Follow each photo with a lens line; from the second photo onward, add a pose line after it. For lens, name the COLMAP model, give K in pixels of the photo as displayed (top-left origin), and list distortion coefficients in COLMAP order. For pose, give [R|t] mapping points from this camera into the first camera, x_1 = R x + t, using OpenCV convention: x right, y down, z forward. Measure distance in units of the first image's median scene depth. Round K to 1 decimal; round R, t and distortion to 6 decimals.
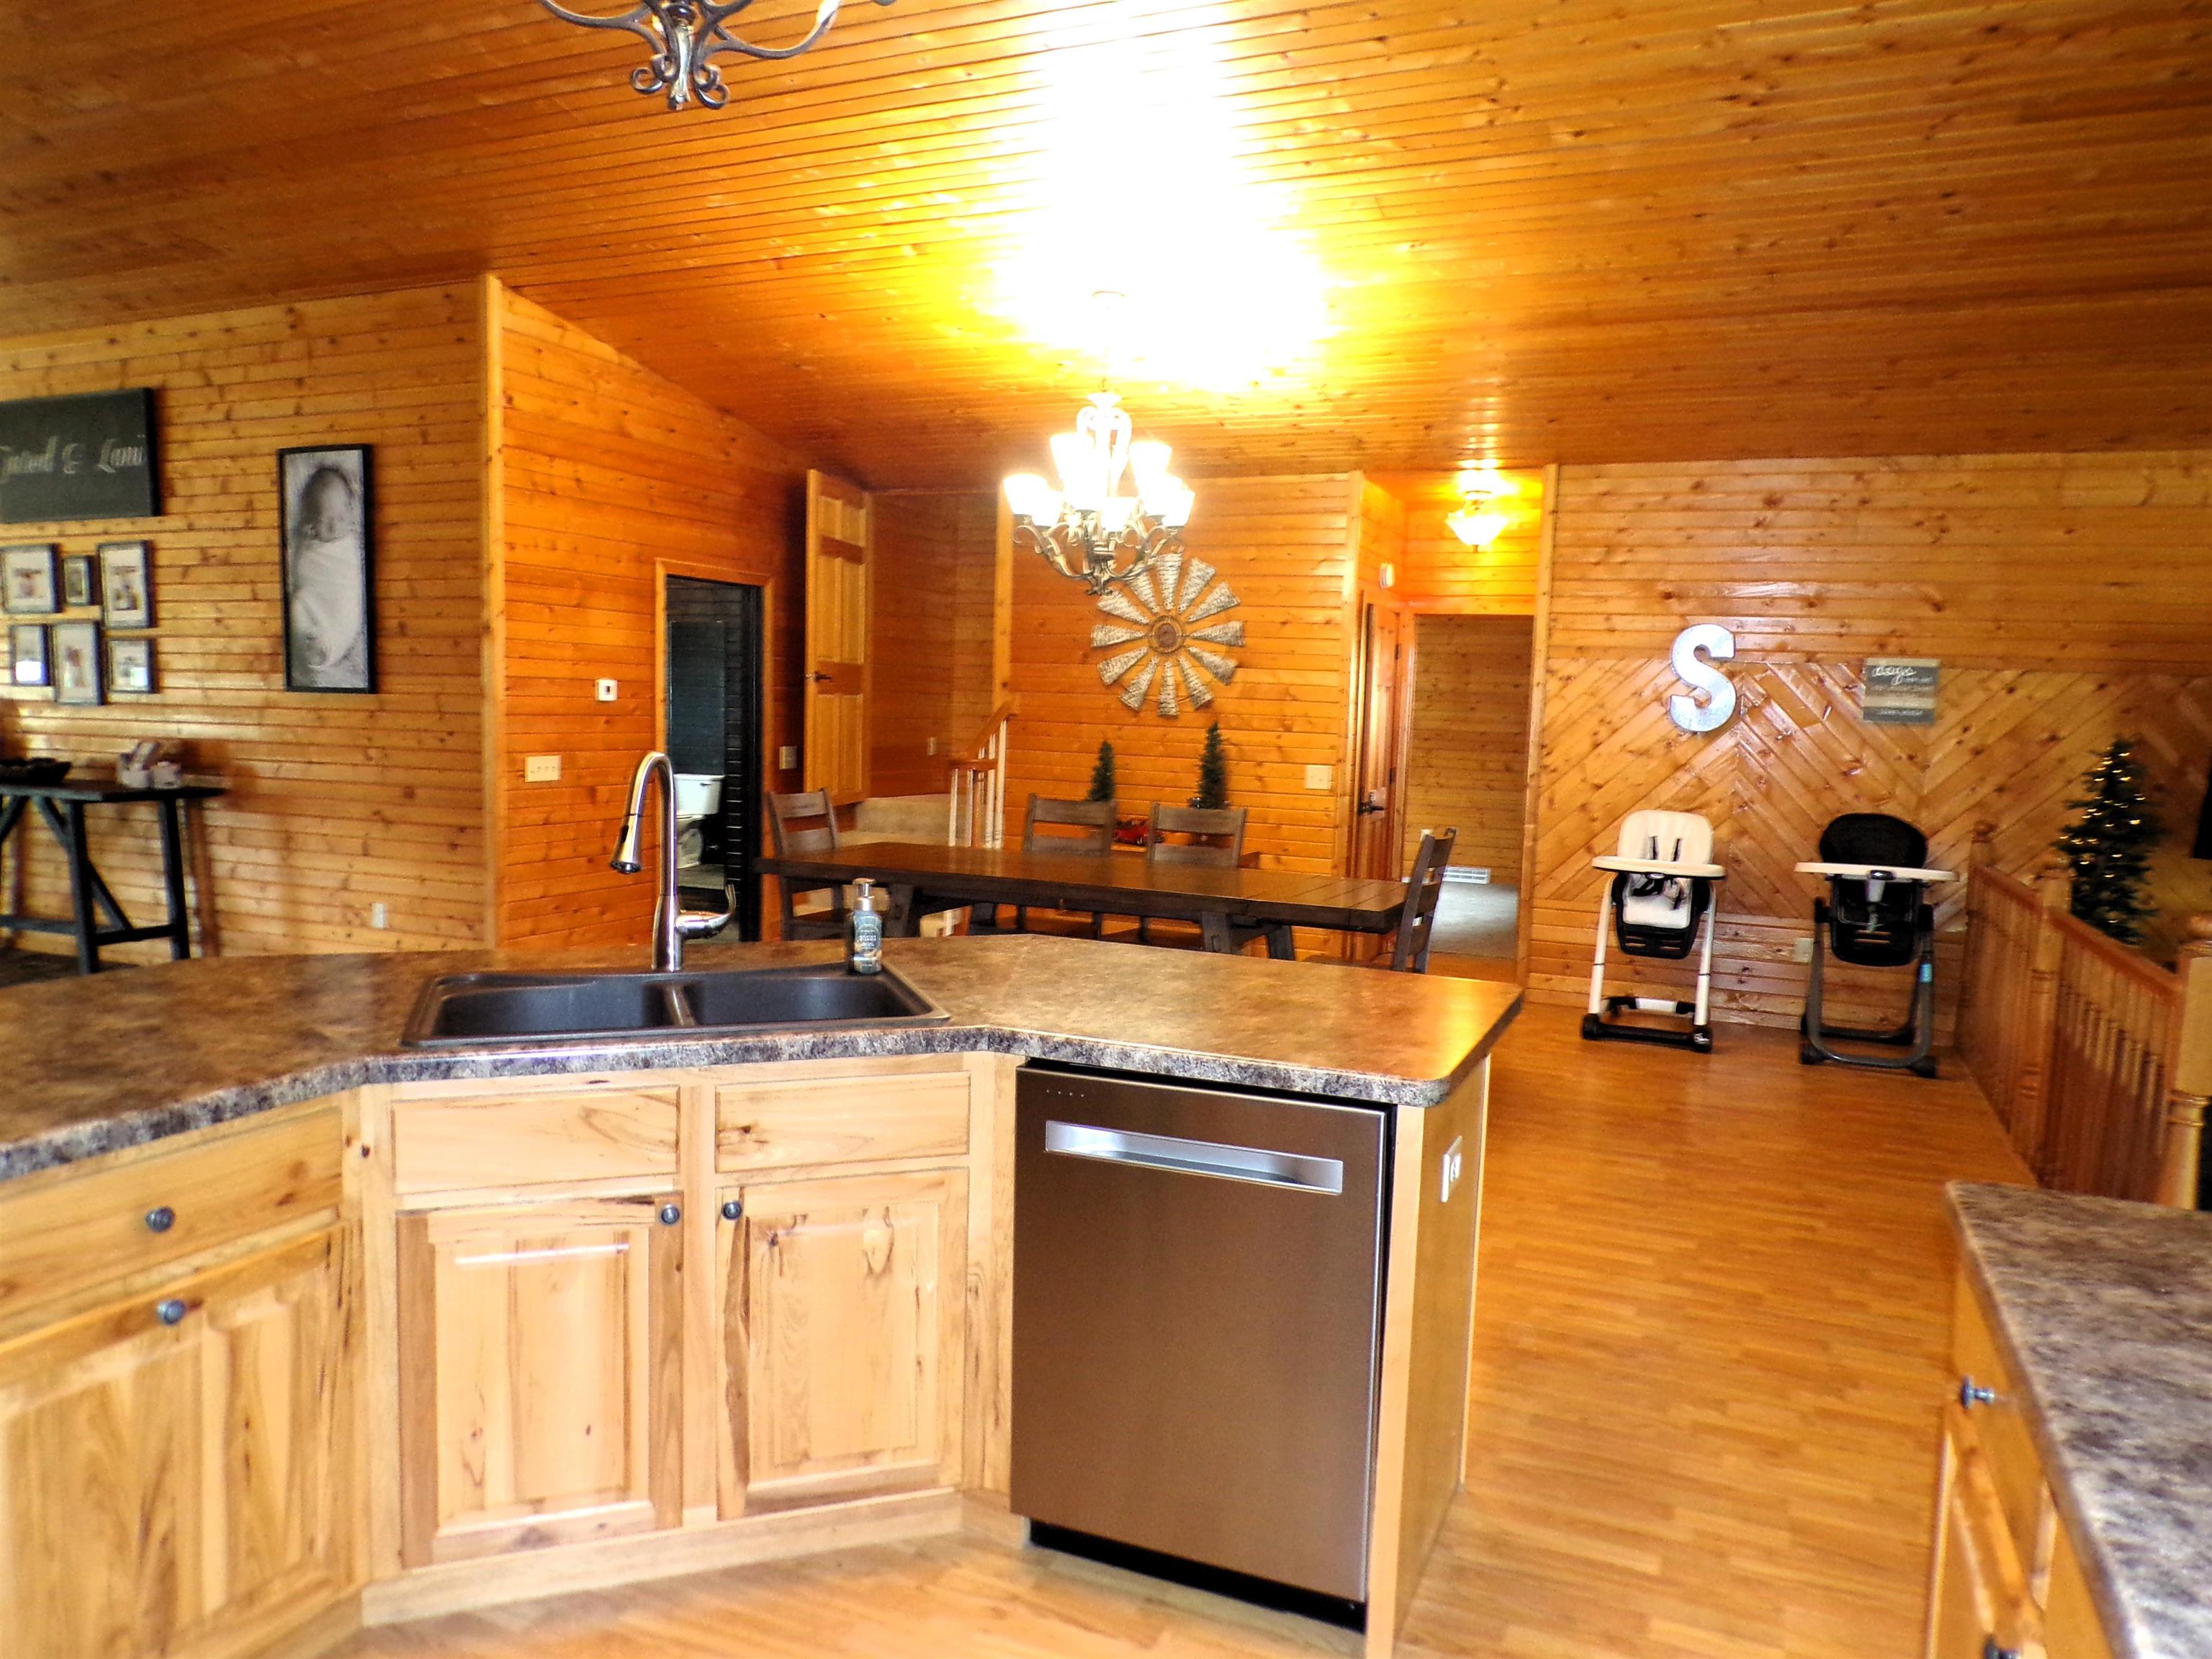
lens RADIAL K [[1515.2, 0, 1104.1], [0, 1515.2, 856.7], [0, 0, 1]] dist [-0.033103, 0.043648]
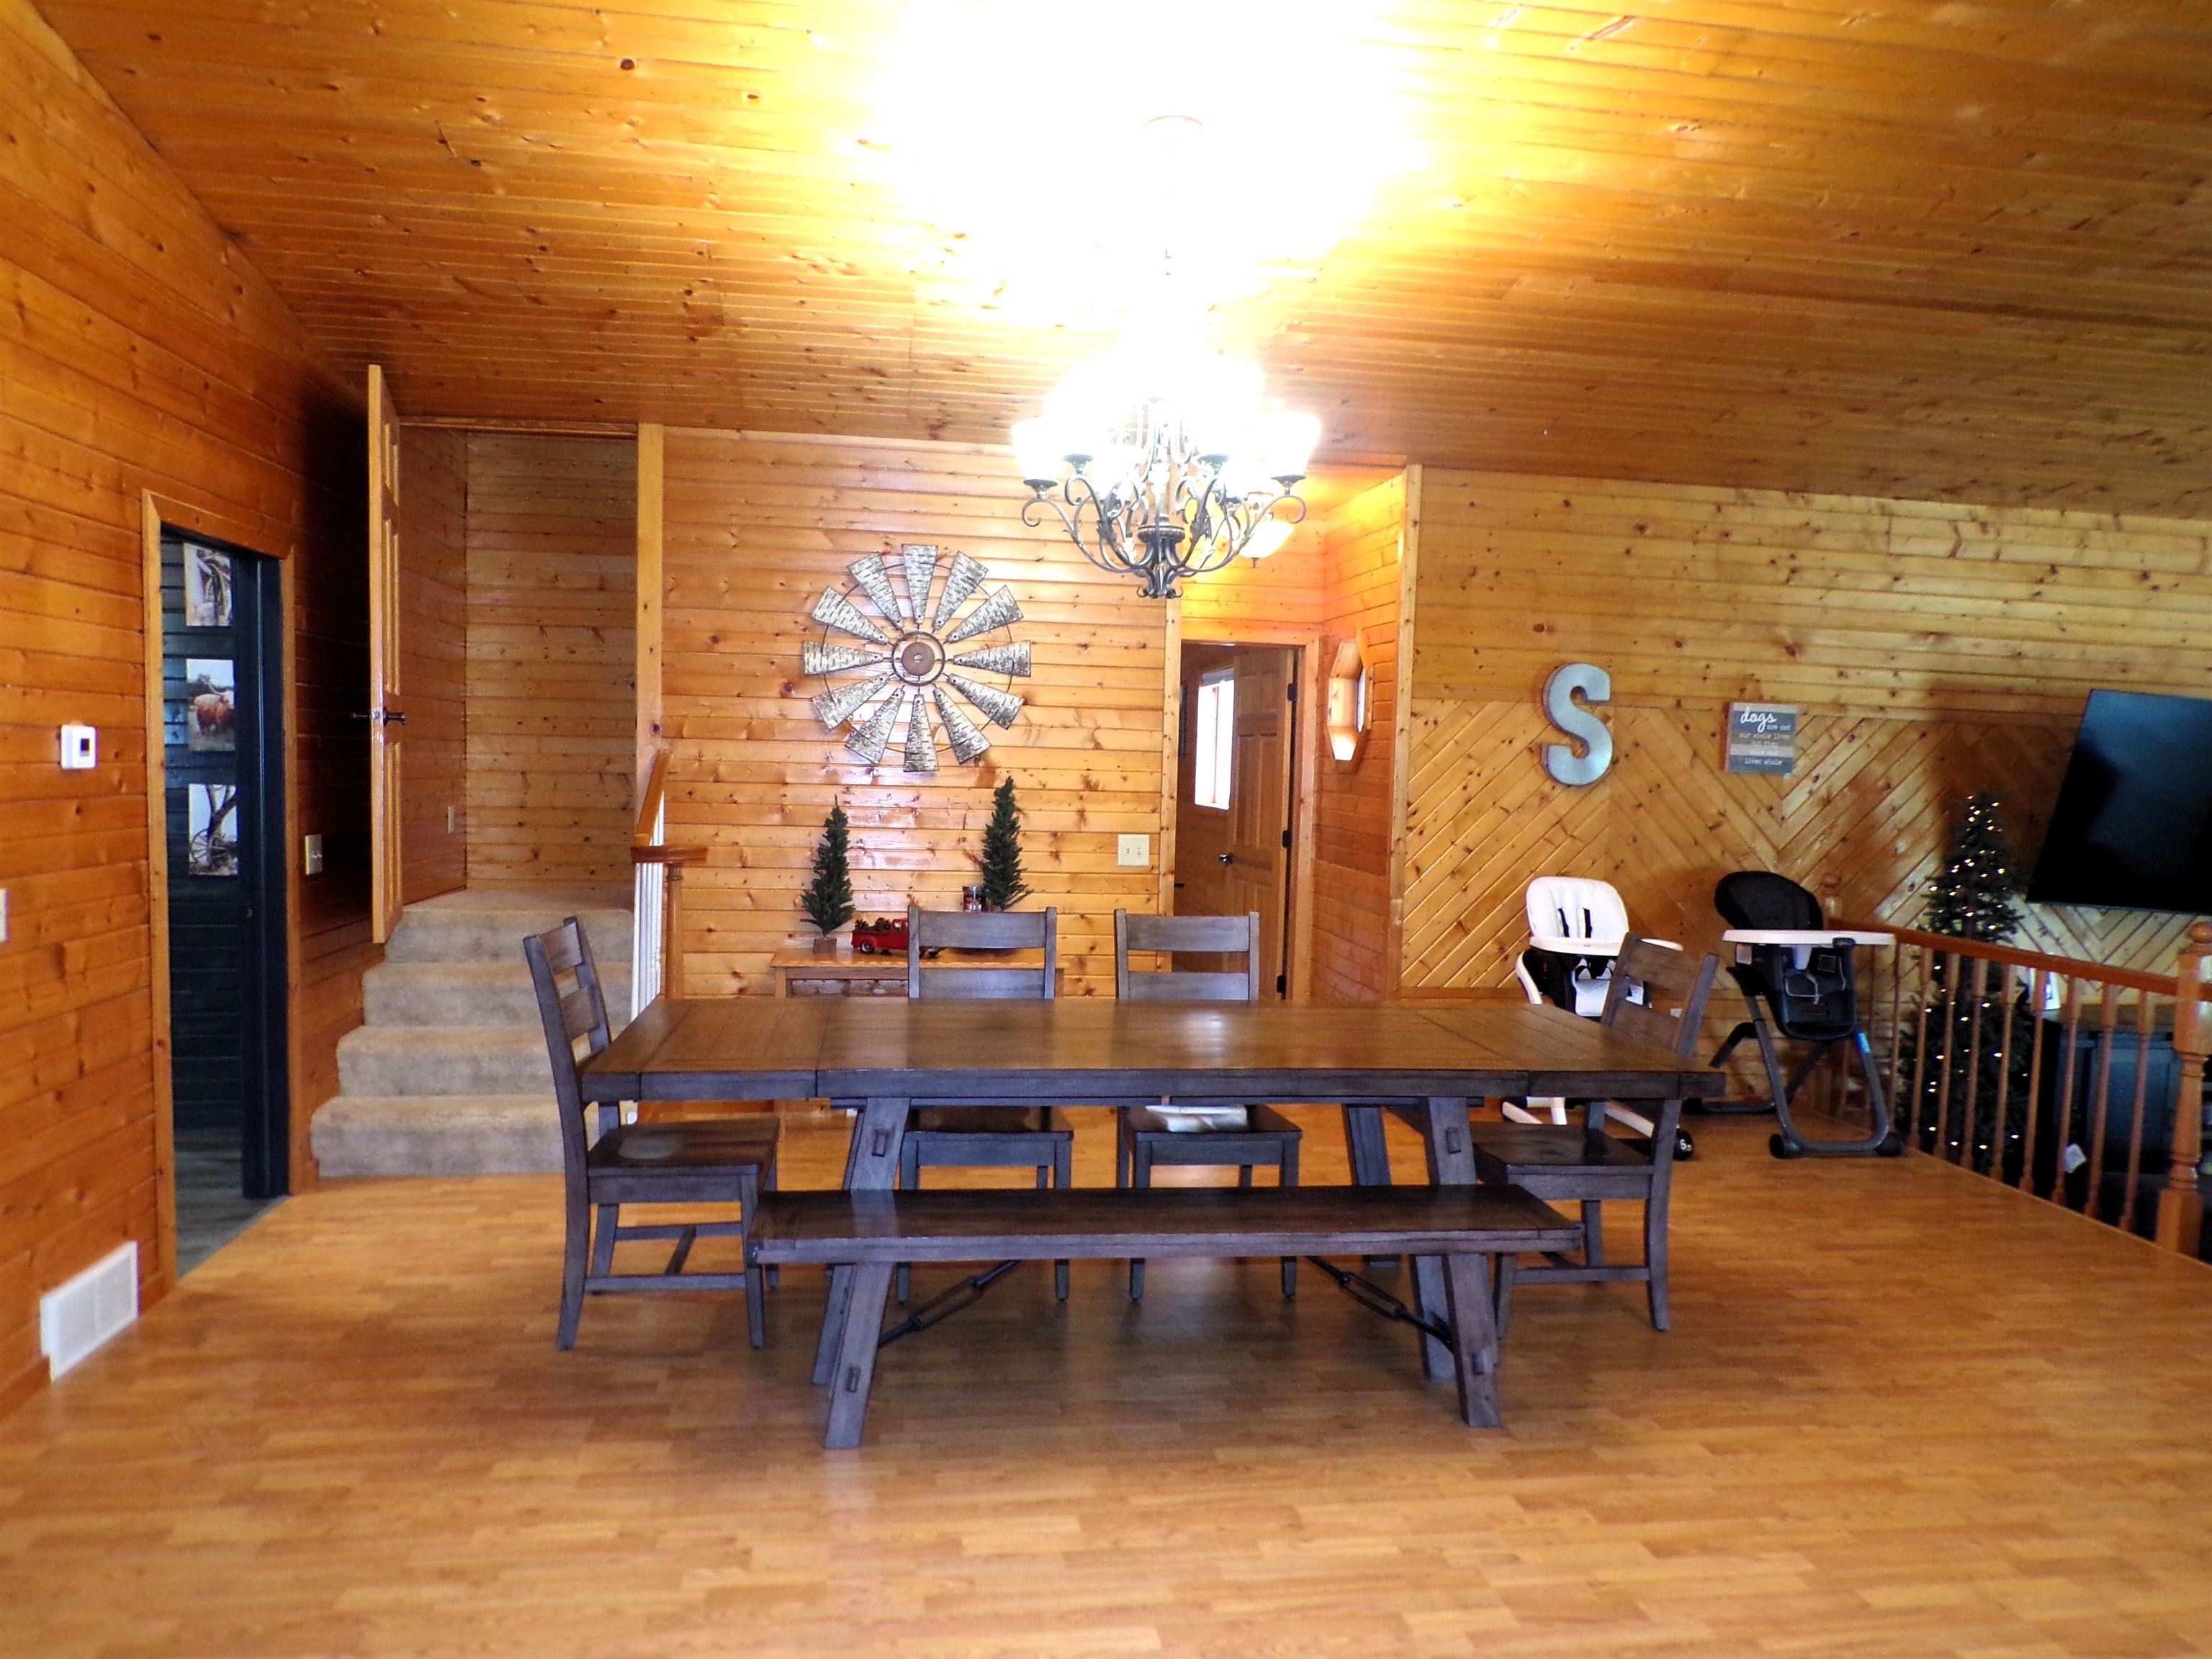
lens RADIAL K [[1515.2, 0, 1104.1], [0, 1515.2, 856.7], [0, 0, 1]] dist [-0.033103, 0.043648]
pose [[0.849279, -0.044916, 0.526030, -0.306147], [0.053130, 0.998587, -0.000513, -0.056488], [-0.525264, 0.028383, 0.850466, 0.407907]]
